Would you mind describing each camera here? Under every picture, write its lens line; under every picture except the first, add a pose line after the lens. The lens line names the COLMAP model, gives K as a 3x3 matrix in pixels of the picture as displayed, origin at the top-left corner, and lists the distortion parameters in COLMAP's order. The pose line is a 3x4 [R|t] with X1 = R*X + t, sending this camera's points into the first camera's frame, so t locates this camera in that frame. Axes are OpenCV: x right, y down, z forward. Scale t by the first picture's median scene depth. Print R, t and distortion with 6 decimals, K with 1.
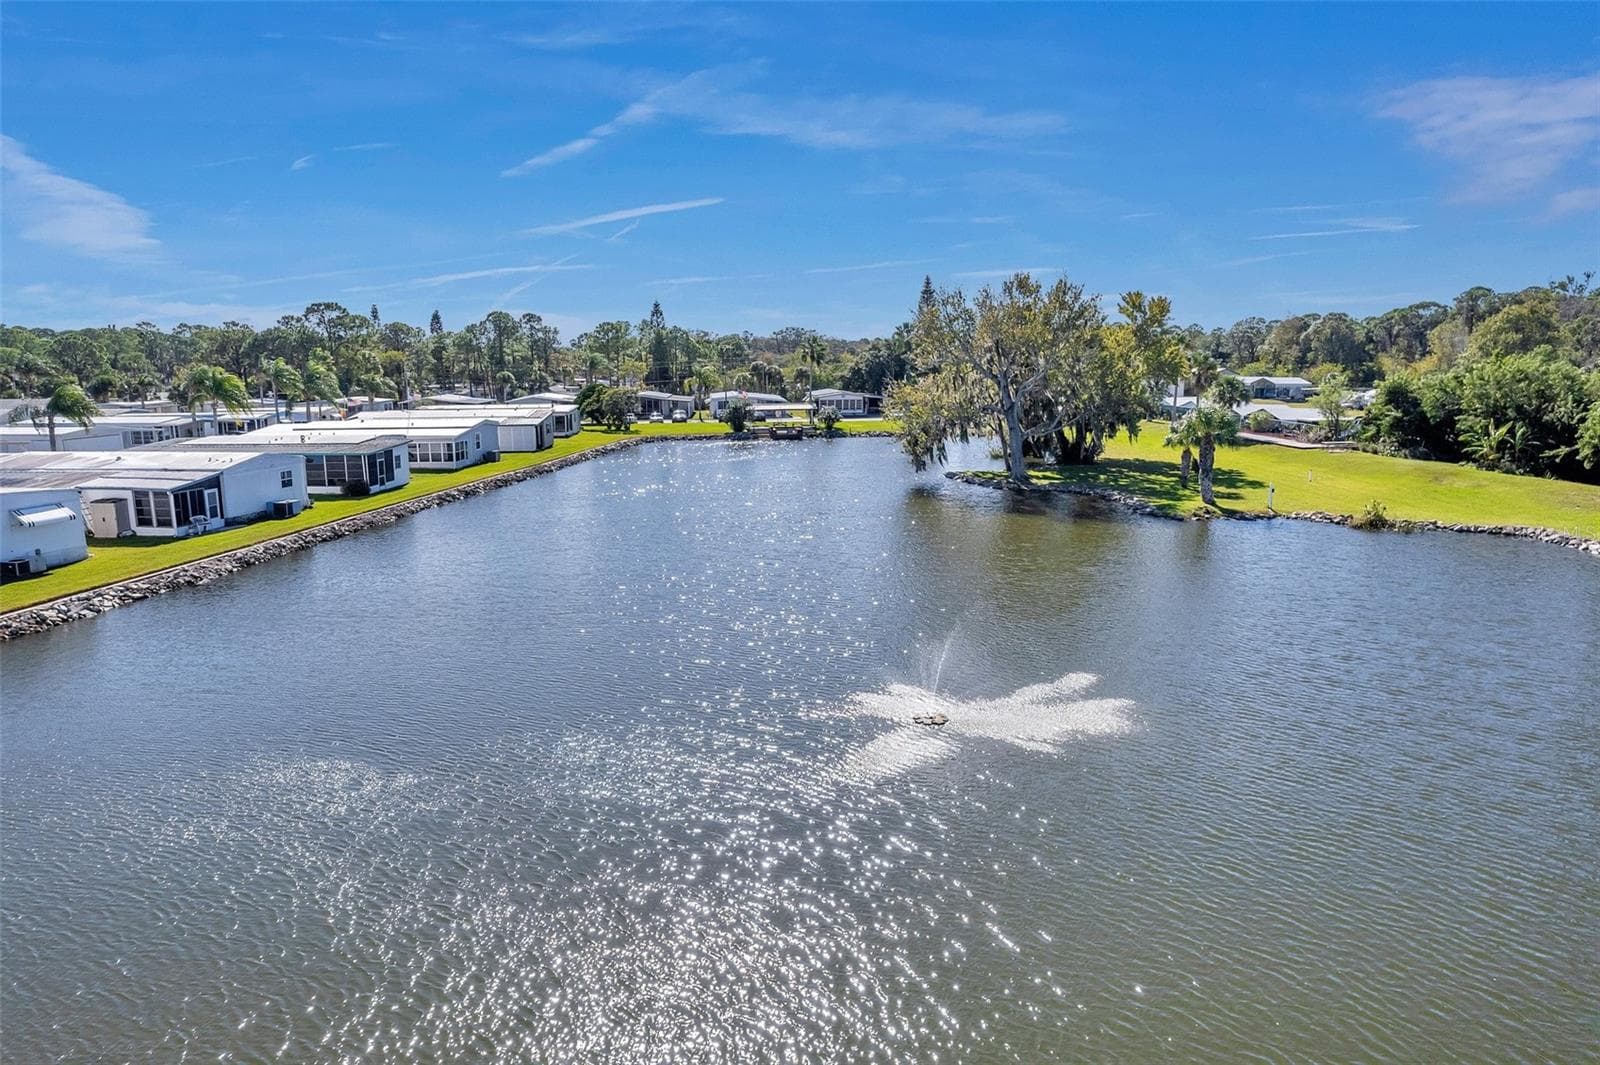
lens RADIAL K [[977.1, 0, 800.0], [0, 977.1, 532.5], [0, 0, 1]] dist [-0.000253, 0.000417]
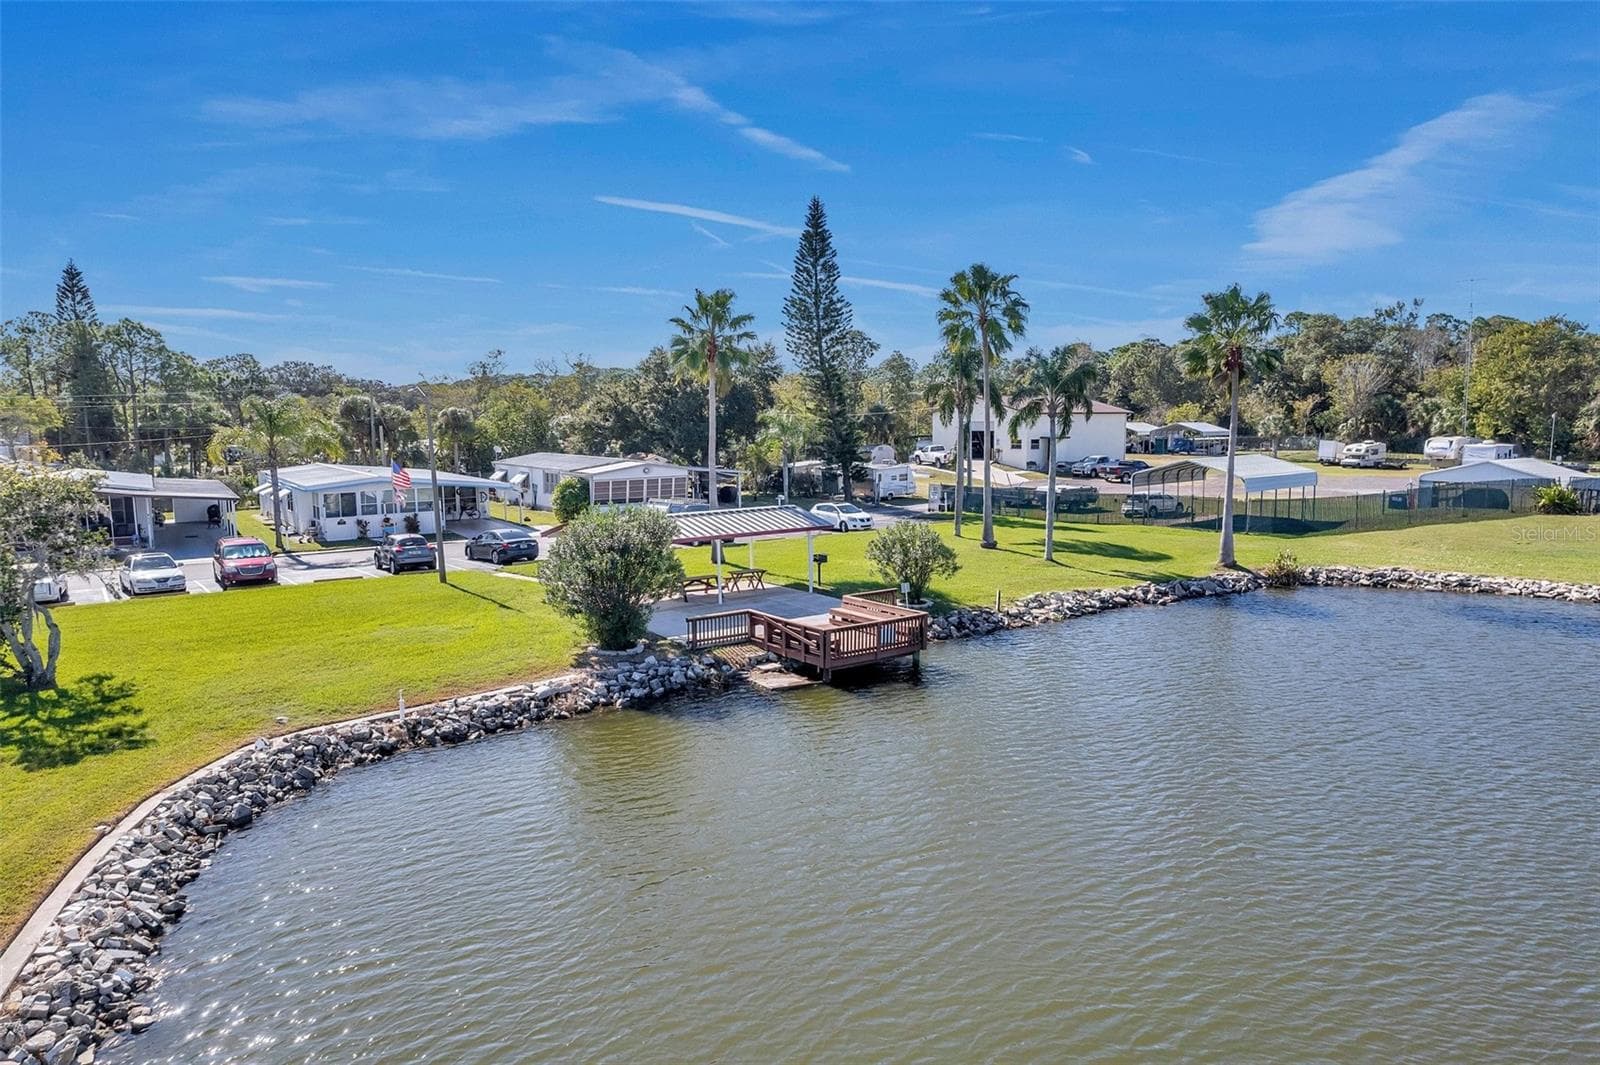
lens RADIAL K [[977.1, 0, 800.0], [0, 977.1, 532.5], [0, 0, 1]] dist [-0.000253, 0.000417]
pose [[0.877217, -0.060045, 0.476324, -0.084246], [0.086306, 0.995708, -0.033426, -0.080029], [-0.472272, 0.070432, 0.878634, 0.516923]]
